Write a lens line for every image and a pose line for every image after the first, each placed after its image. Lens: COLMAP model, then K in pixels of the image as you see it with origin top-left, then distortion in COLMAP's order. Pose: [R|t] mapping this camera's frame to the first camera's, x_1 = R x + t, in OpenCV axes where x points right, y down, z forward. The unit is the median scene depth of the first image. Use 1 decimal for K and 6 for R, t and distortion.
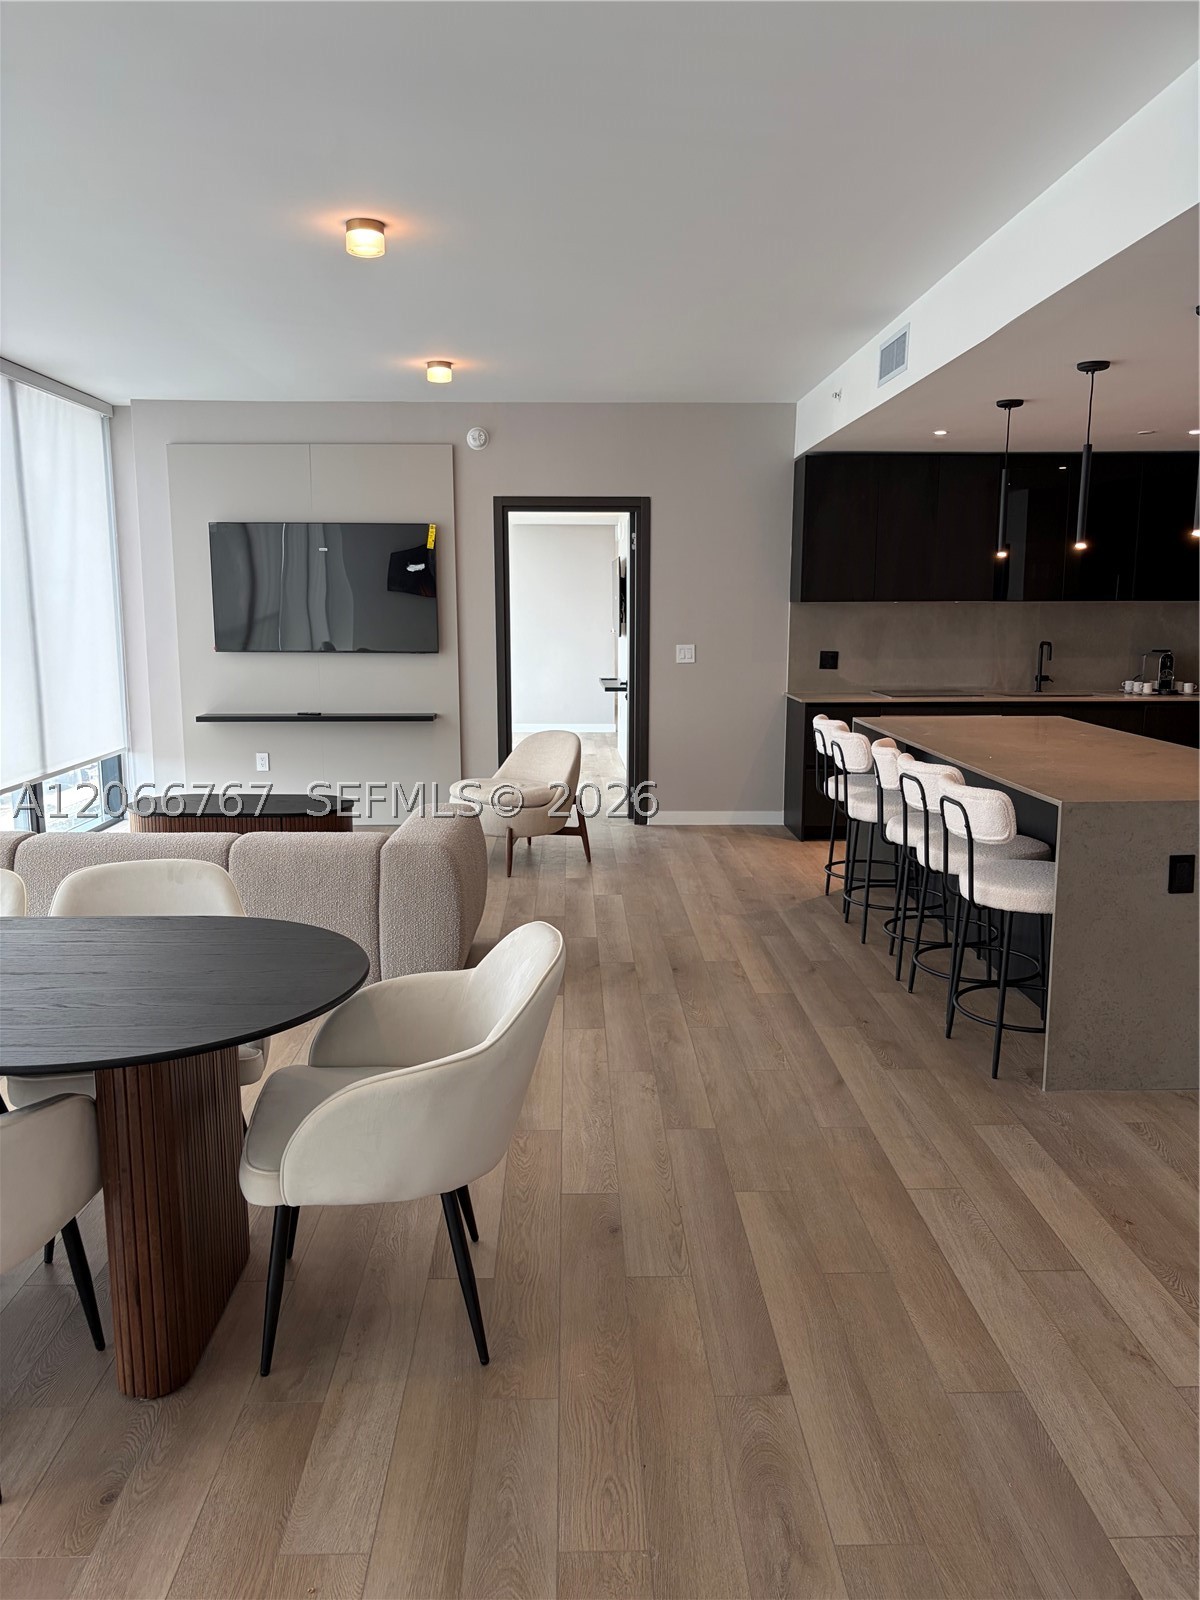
lens RADIAL K [[1205.0, 0, 596.7], [0, 1205.0, 799.4], [0, 0, 1]] dist [0.035734, -0.037667]
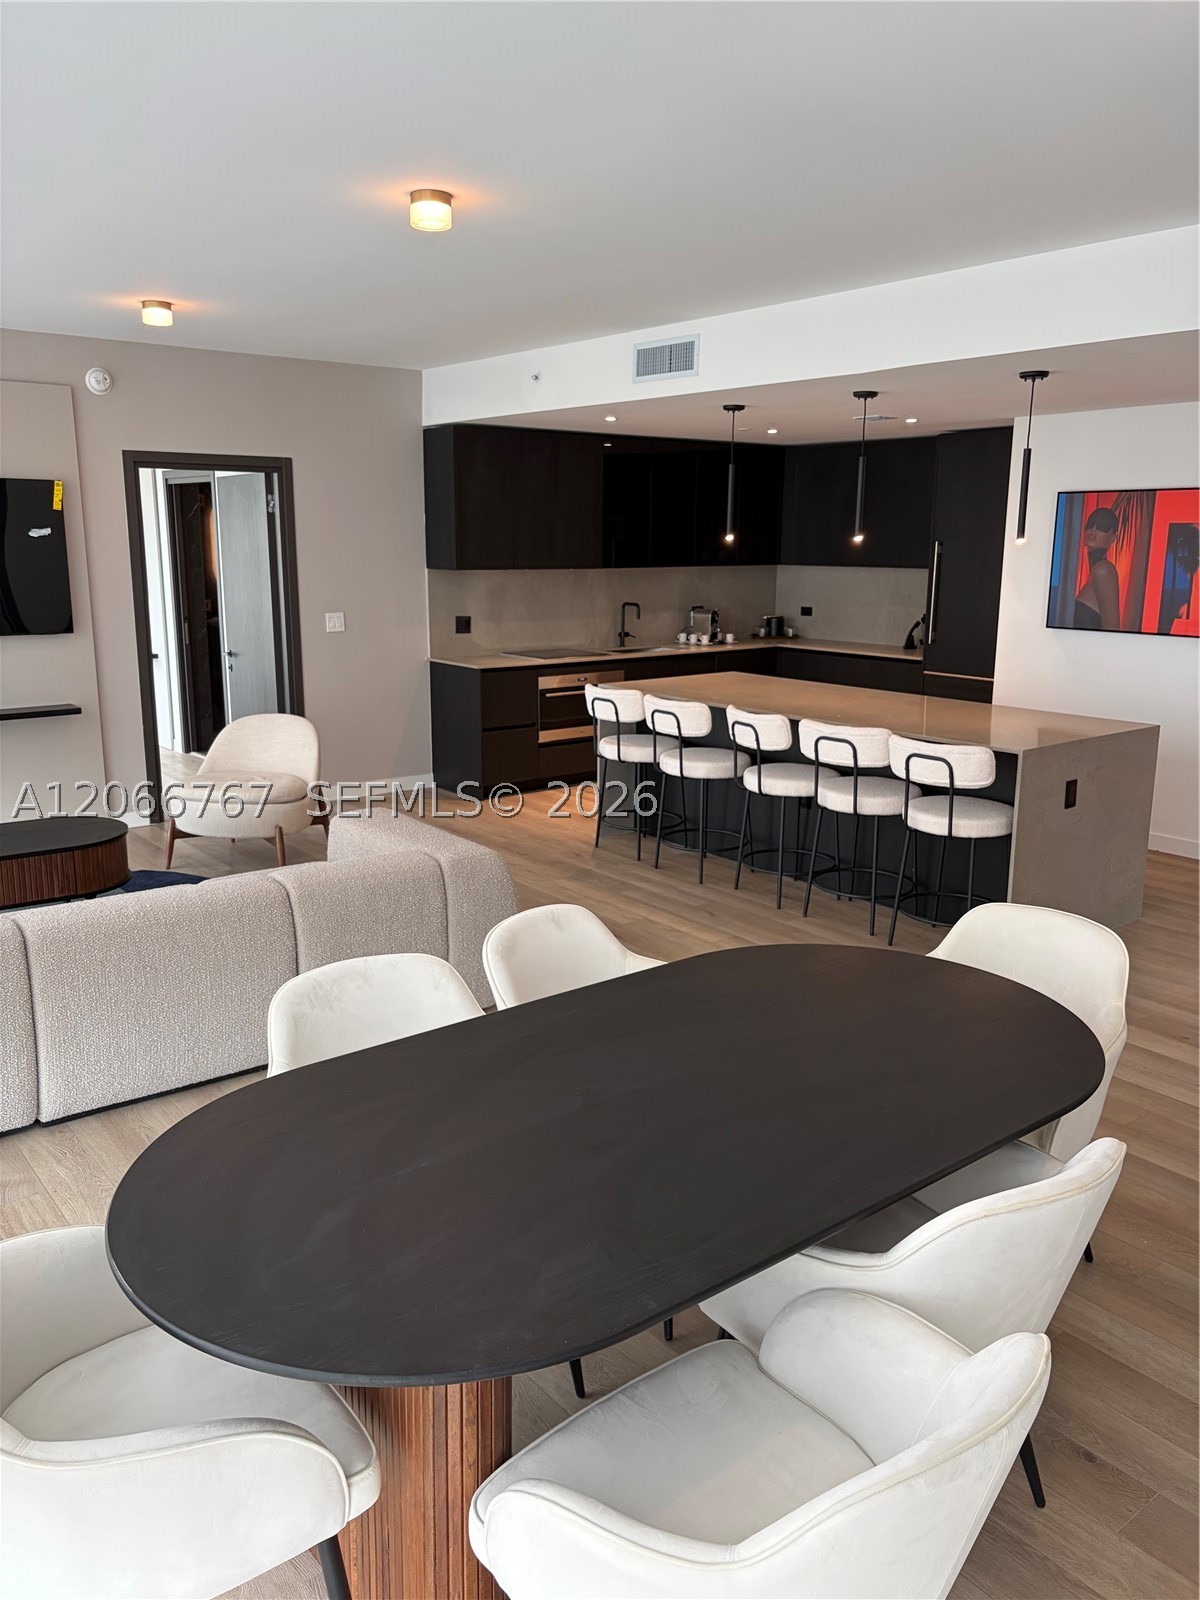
lens RADIAL K [[1205.0, 0, 593.2], [0, 1205.0, 798.0], [0, 0, 1]] dist [0.035734, -0.037667]
pose [[0.802219, -0.121427, 0.584551, -0.500873], [0.090382, 0.992515, 0.082133, -0.062203], [-0.590148, -0.013056, 0.807189, 0.135025]]
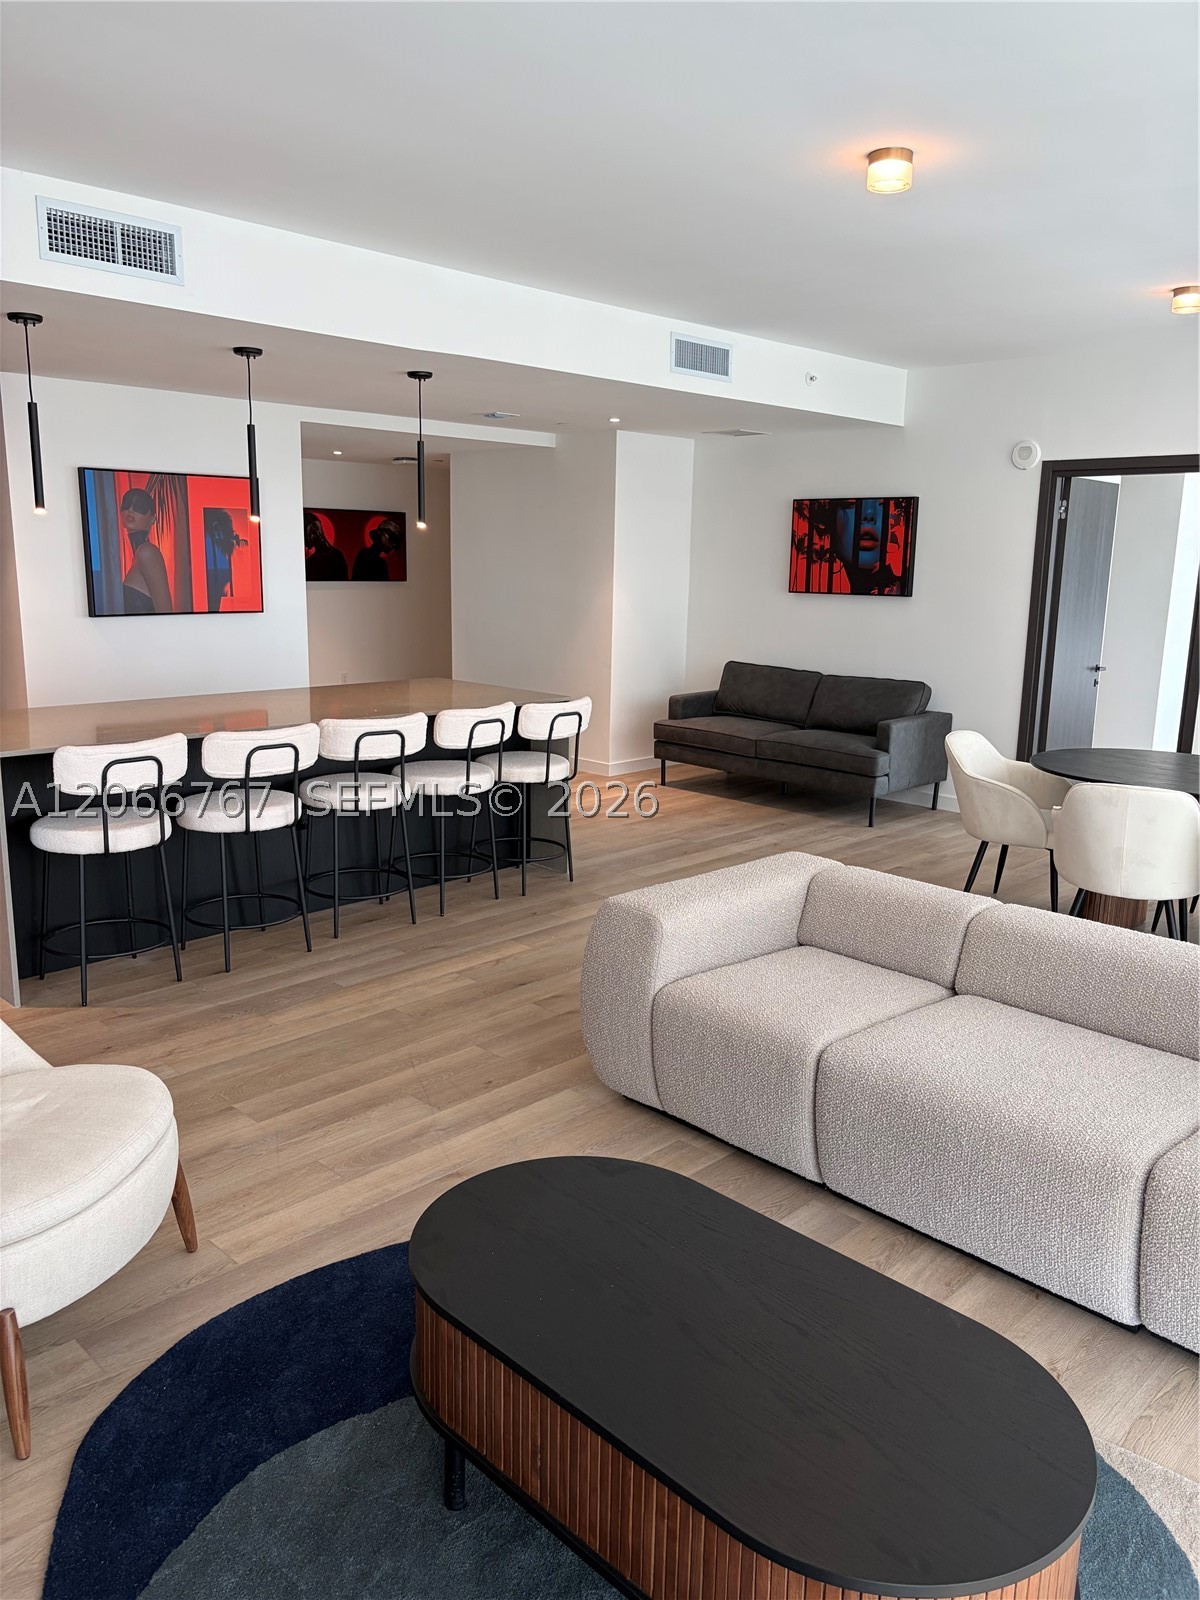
lens RADIAL K [[1205.0, 0, 594.2], [0, 1205.0, 793.9], [0, 0, 1]] dist [0.035734, -0.037667]
pose [[-0.696885, -0.154265, 0.700395, -0.528212], [0.098452, 0.946769, 0.306488, -0.241841], [-0.710393, 0.282542, -0.644602, 1.351901]]
